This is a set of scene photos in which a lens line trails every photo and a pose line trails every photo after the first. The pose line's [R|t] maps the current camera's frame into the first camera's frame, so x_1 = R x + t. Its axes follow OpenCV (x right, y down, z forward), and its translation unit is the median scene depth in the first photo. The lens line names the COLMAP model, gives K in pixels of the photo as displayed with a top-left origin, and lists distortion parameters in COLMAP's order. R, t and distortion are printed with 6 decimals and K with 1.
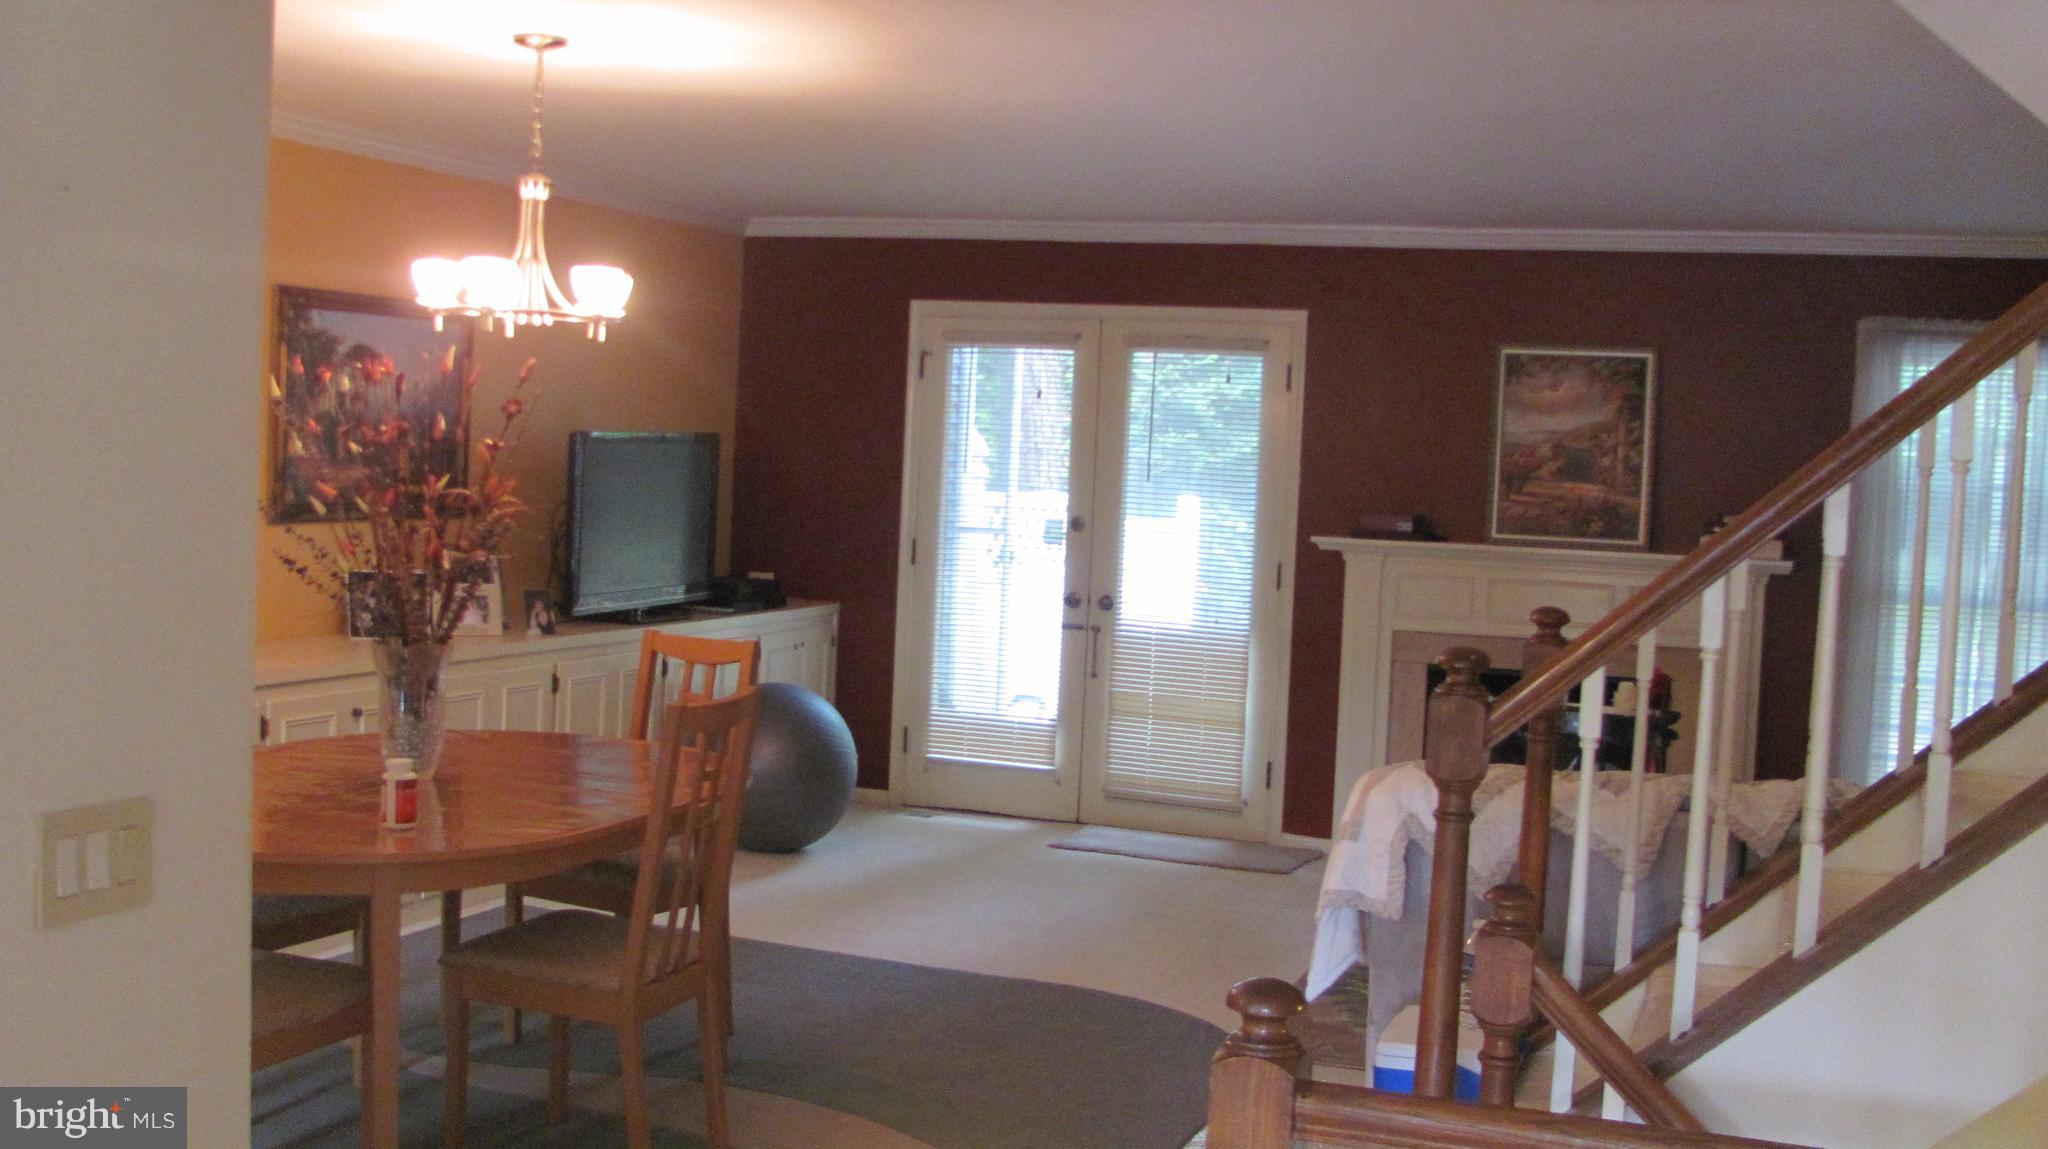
lens RADIAL K [[2177.1, 0, 1052.9], [0, 2177.1, 565.2], [0, 0, 1]] dist [-0.219051, 0.295562]
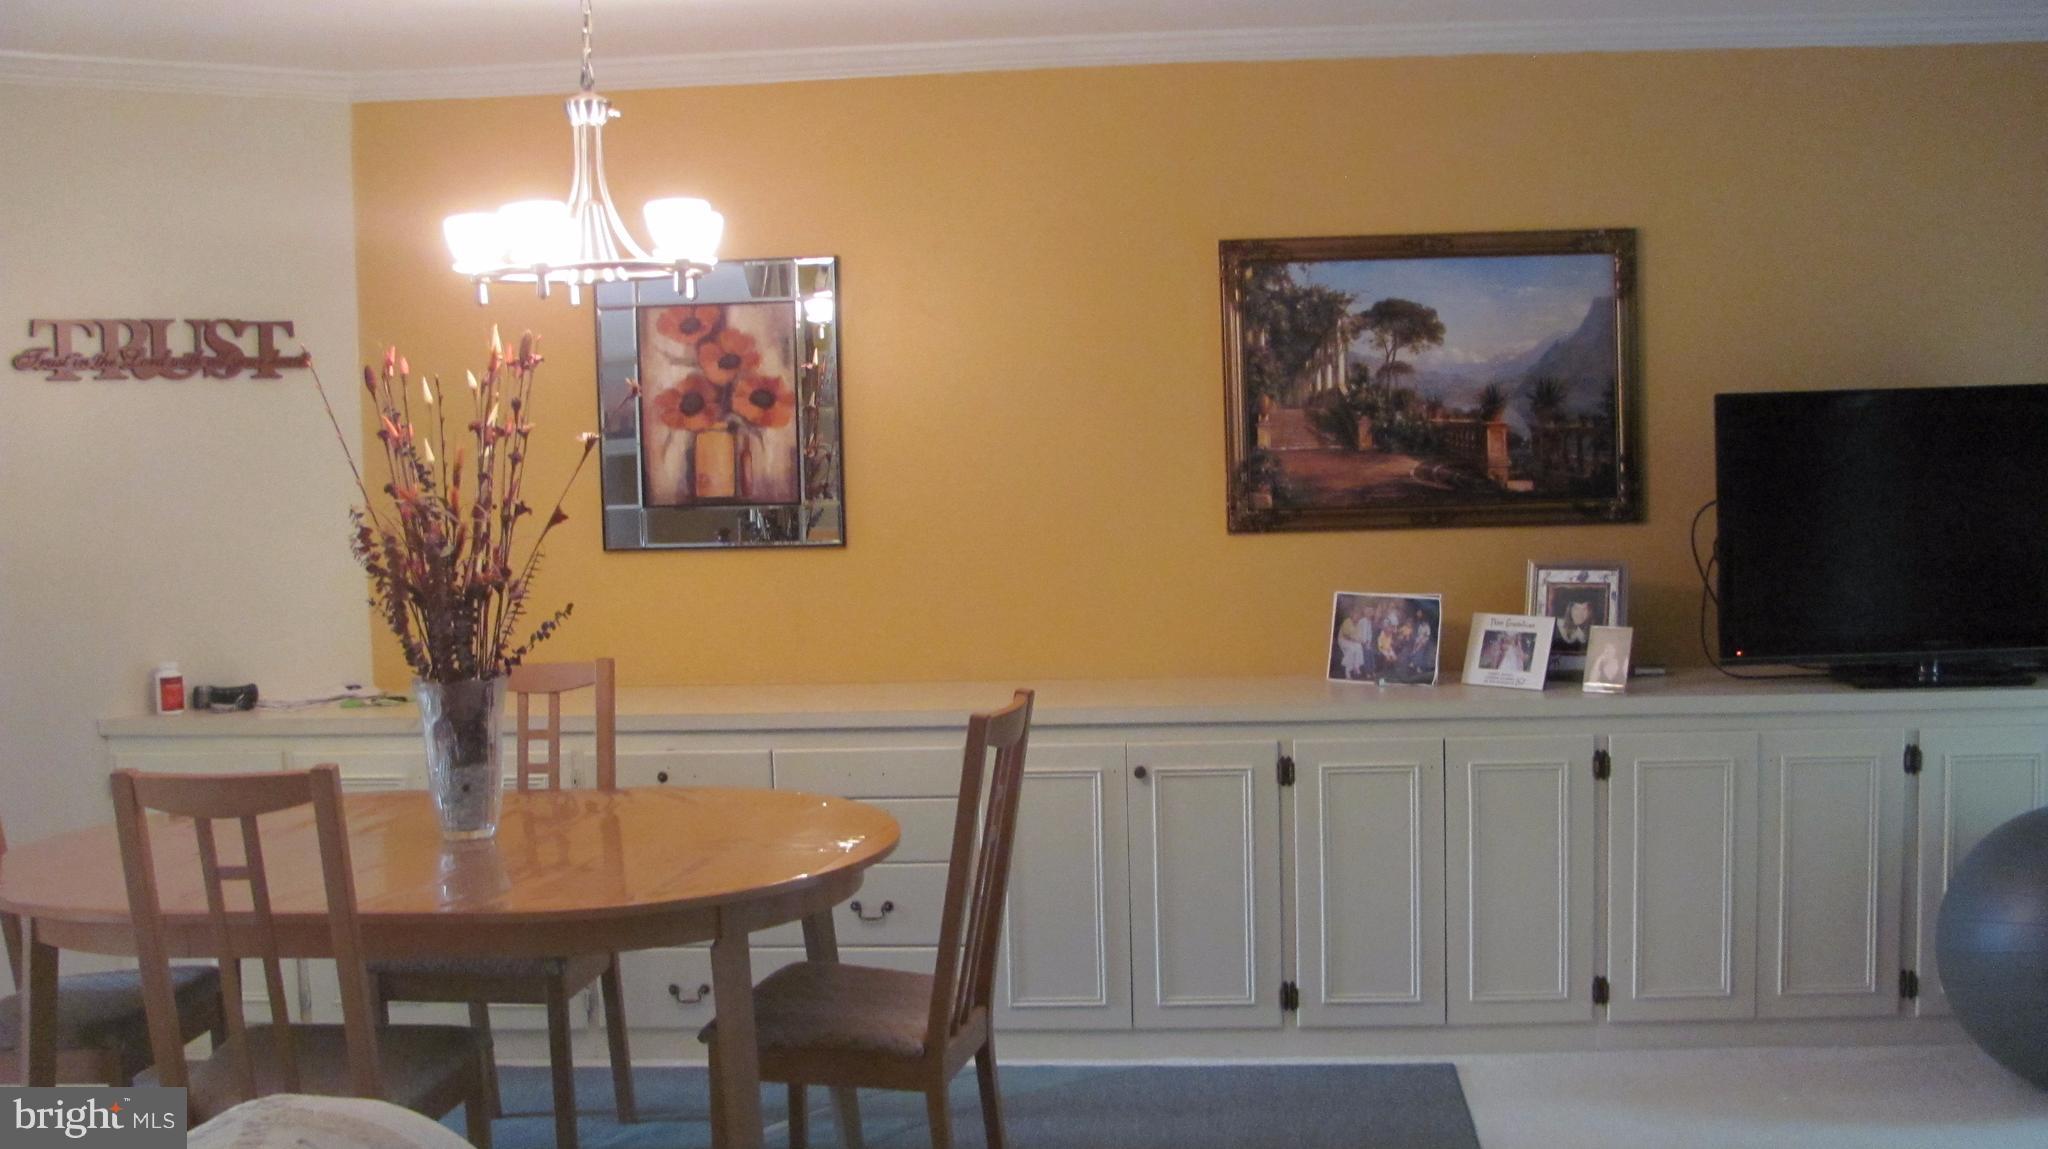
lens RADIAL K [[2177.1, 0, 1036.4], [0, 2177.1, 547.0], [0, 0, 1]] dist [-0.212373, 0.271850]
pose [[0.263105, 0.005415, -0.964752, 0.337993], [-0.015691, 0.999876, 0.001333, -0.011174], [0.964639, 0.014787, 0.263158, 0.571026]]
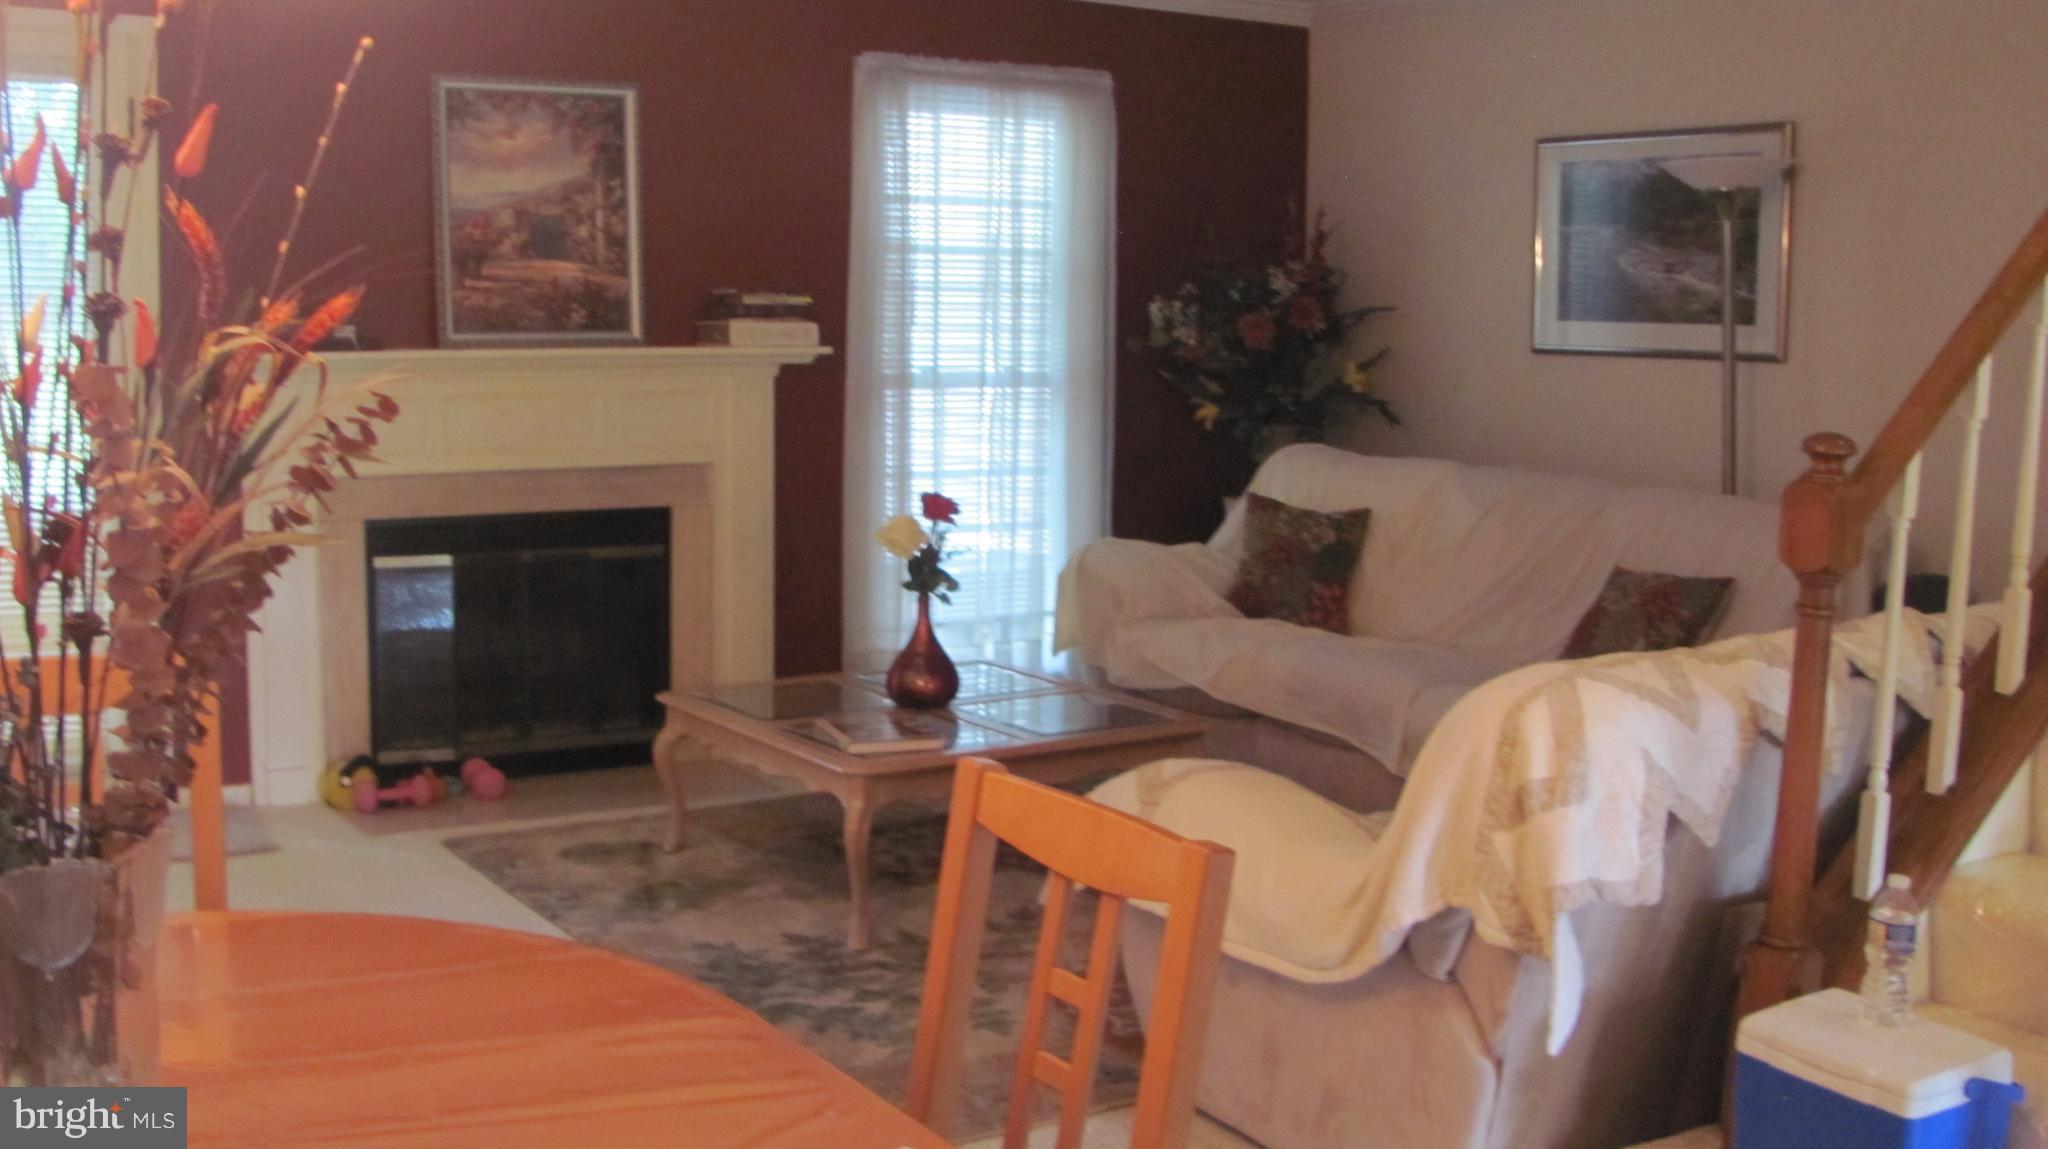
lens RADIAL K [[2177.1, 0, 1036.4], [0, 2177.1, 547.0], [0, 0, 1]] dist [-0.212373, 0.271850]
pose [[0.603490, -0.127794, 0.787063, -0.260557], [0.047263, 0.991071, 0.124679, -0.024543], [-0.795968, -0.038043, 0.604141, 0.402017]]
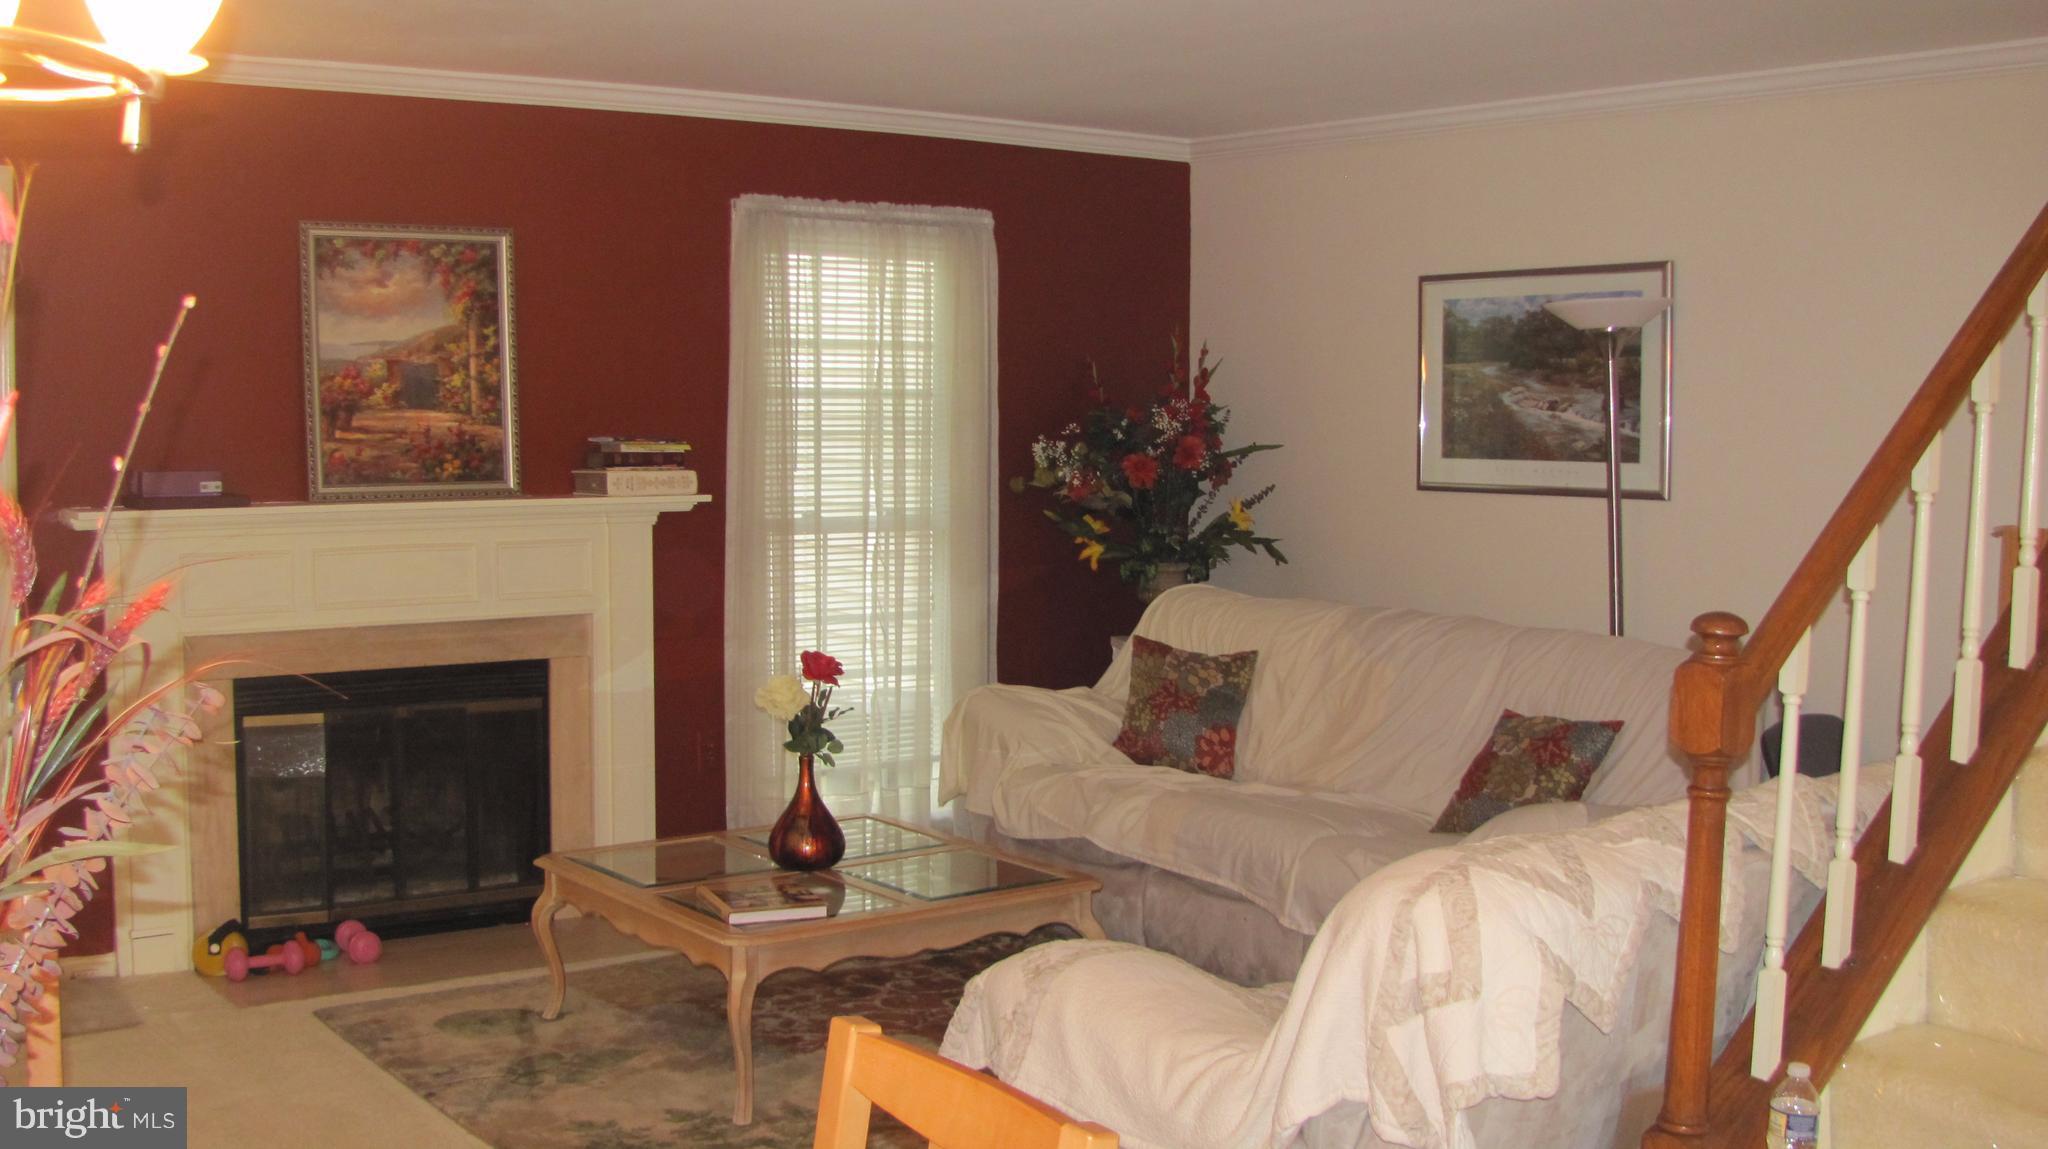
lens RADIAL K [[2177.1, 0, 1052.9], [0, 2177.1, 565.2], [0, 0, 1]] dist [-0.219051, 0.295562]
pose [[0.554711, -0.102813, 0.825666, -0.250156], [0.053313, 0.994689, 0.088042, -0.038601], [-0.830333, -0.004820, 0.557247, 0.406753]]
